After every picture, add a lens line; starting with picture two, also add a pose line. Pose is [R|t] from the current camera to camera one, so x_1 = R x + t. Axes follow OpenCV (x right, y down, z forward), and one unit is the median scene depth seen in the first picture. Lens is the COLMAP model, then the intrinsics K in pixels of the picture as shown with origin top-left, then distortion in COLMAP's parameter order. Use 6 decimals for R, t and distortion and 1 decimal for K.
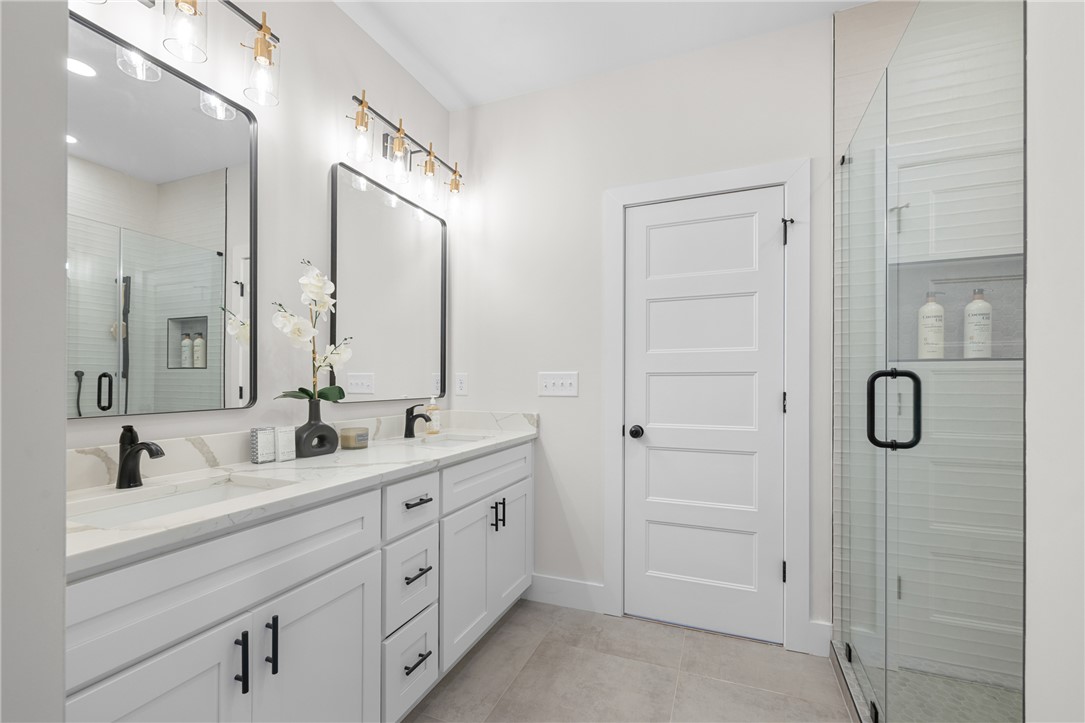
lens RADIAL K [[457.8, 0, 541.1], [0, 457.8, 372.9], [0, 0, 1]] dist [-0.004114, 0.000158]
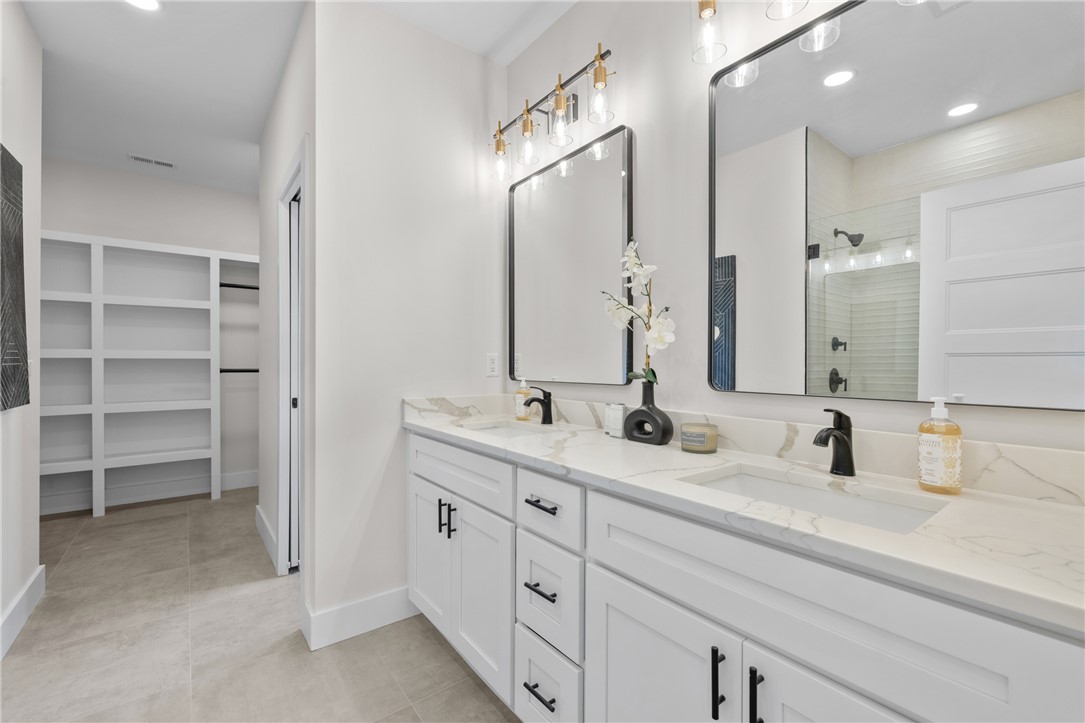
lens RADIAL K [[457.8, 0, 542.0], [0, 457.8, 364.7], [0, 0, 1]] dist [-0.004114, 0.000158]
pose [[-0.509588, -0.000686, -0.860418, 0.368138], [0.011589, 0.999903, -0.007661, 0.026439], [0.860341, -0.013876, -0.509531, 1.170470]]
